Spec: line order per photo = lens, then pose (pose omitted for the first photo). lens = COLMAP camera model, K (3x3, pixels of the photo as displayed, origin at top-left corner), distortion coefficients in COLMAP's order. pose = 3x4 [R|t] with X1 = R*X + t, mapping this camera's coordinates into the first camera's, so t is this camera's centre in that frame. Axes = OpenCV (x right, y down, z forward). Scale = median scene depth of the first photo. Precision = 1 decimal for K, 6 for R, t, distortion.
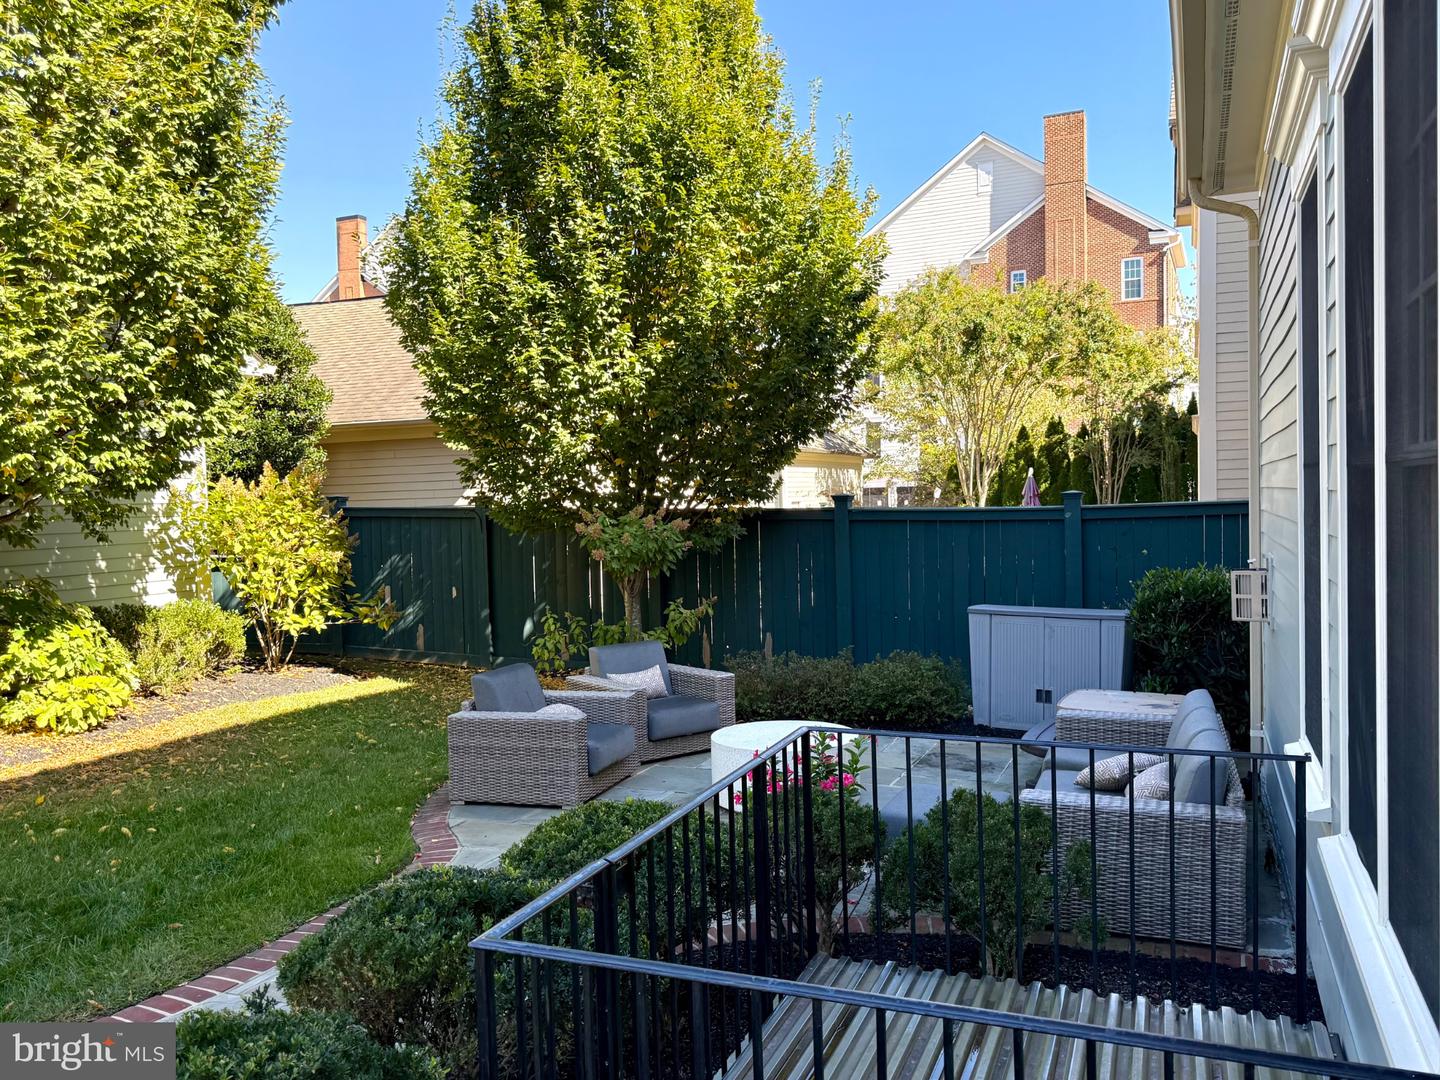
lens RADIAL K [[1109.1, 0, 720.0], [0, 1109.1, 540.0], [0, 0, 1]] dist [-0.001290, -0.004445]
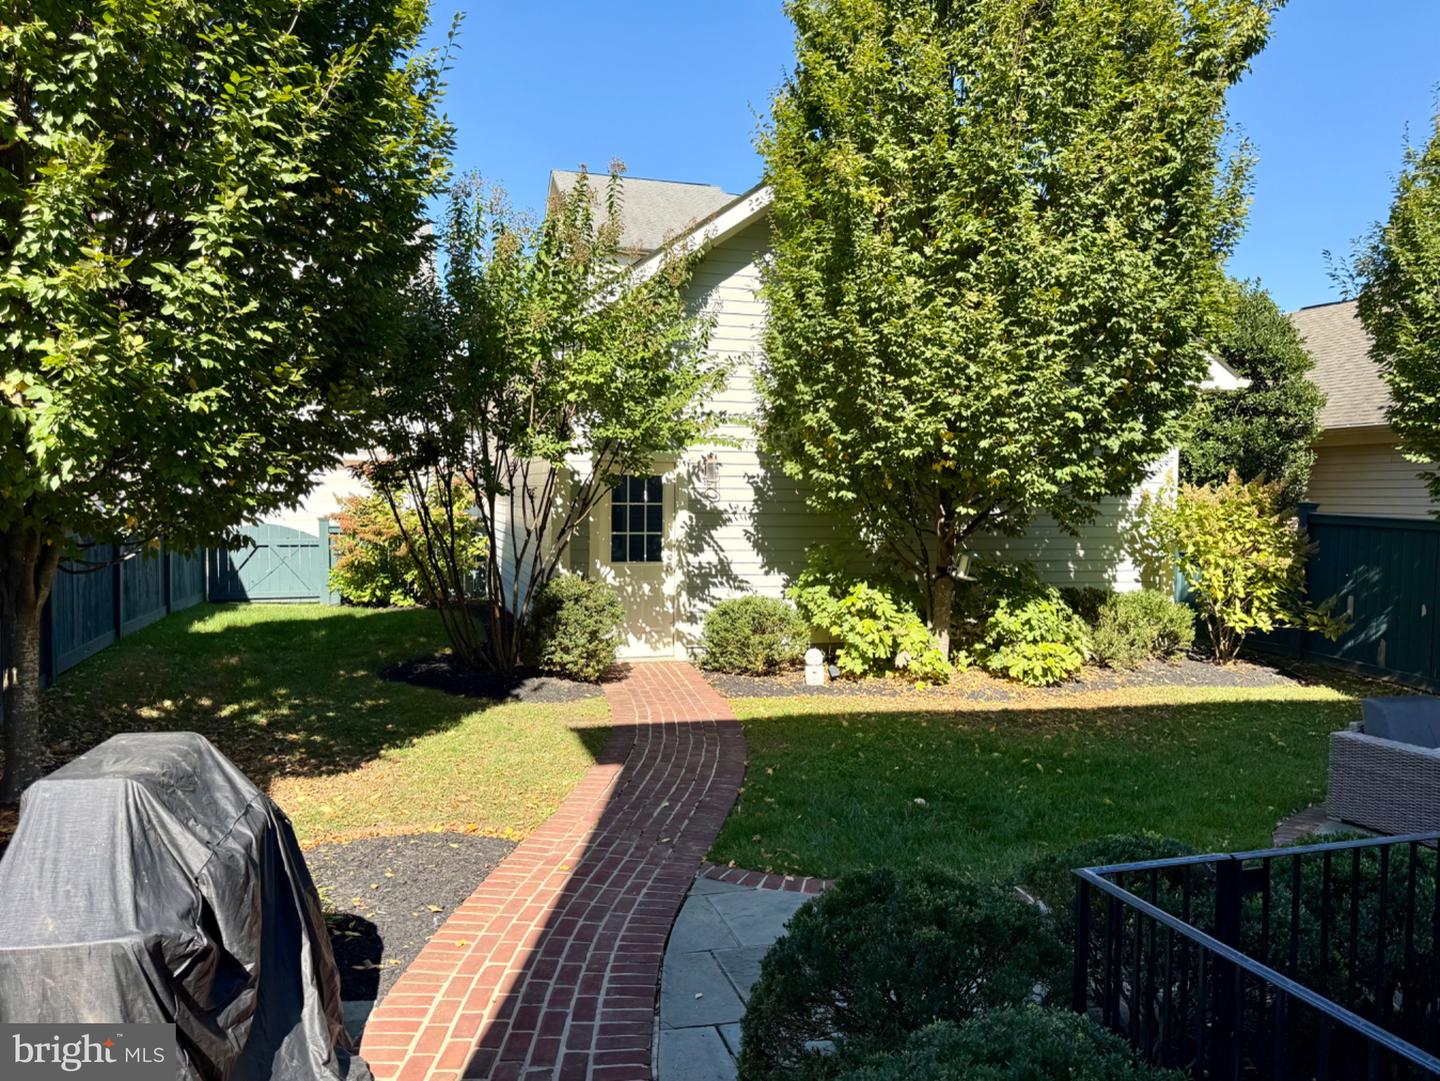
lens RADIAL K [[1109.1, 0, 720.0], [0, 1109.1, 540.5], [0, 0, 1]] dist [-0.001290, -0.004445]
pose [[0.608076, 0.071483, -0.790654, 0.188659], [-0.057424, 0.997290, 0.046001, -0.029400], [0.791800, 0.017430, 0.610532, -0.066730]]
